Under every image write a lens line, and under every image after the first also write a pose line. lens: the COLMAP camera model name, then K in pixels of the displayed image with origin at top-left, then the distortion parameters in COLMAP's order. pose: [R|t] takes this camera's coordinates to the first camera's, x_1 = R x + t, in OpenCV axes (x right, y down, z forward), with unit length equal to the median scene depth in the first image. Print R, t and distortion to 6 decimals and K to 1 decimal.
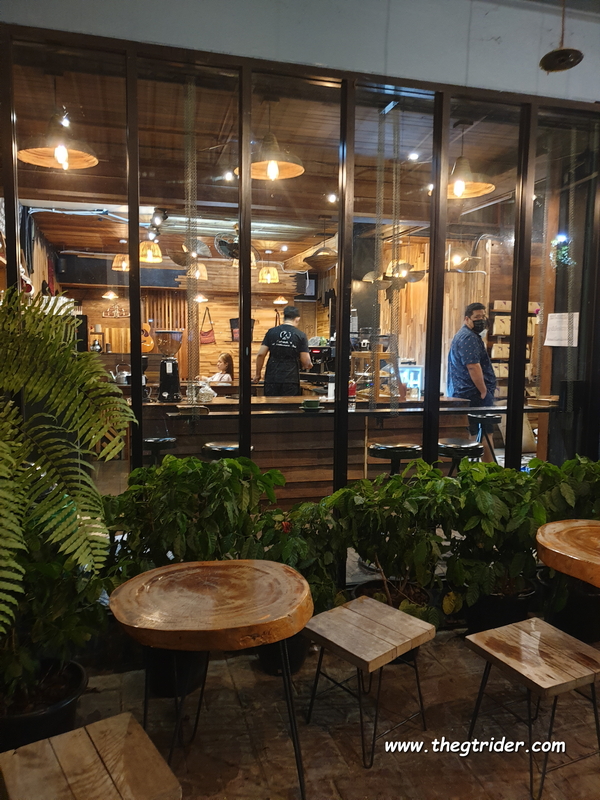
lens RADIAL K [[604.6, 0, 300.0], [0, 604.6, 400.0], [0, 0, 1]] dist [-0.001455, -0.000563]
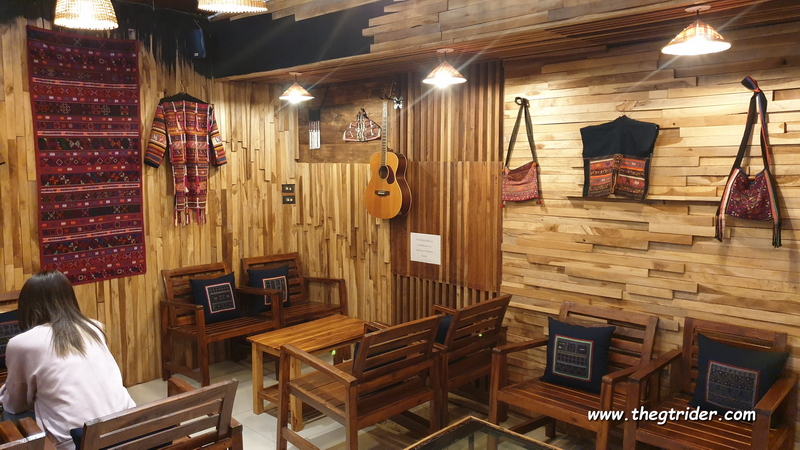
lens RADIAL K [[612.2, 0, 400.0], [0, 612.2, 225.0], [0, 0, 1]] dist [0.064625, -0.092412]
pose [[0.532471, 0.076829, -0.842955, 0.118237], [-0.073355, 0.996314, 0.044471, -0.097272], [0.843264, 0.038155, 0.536144, 0.797844]]
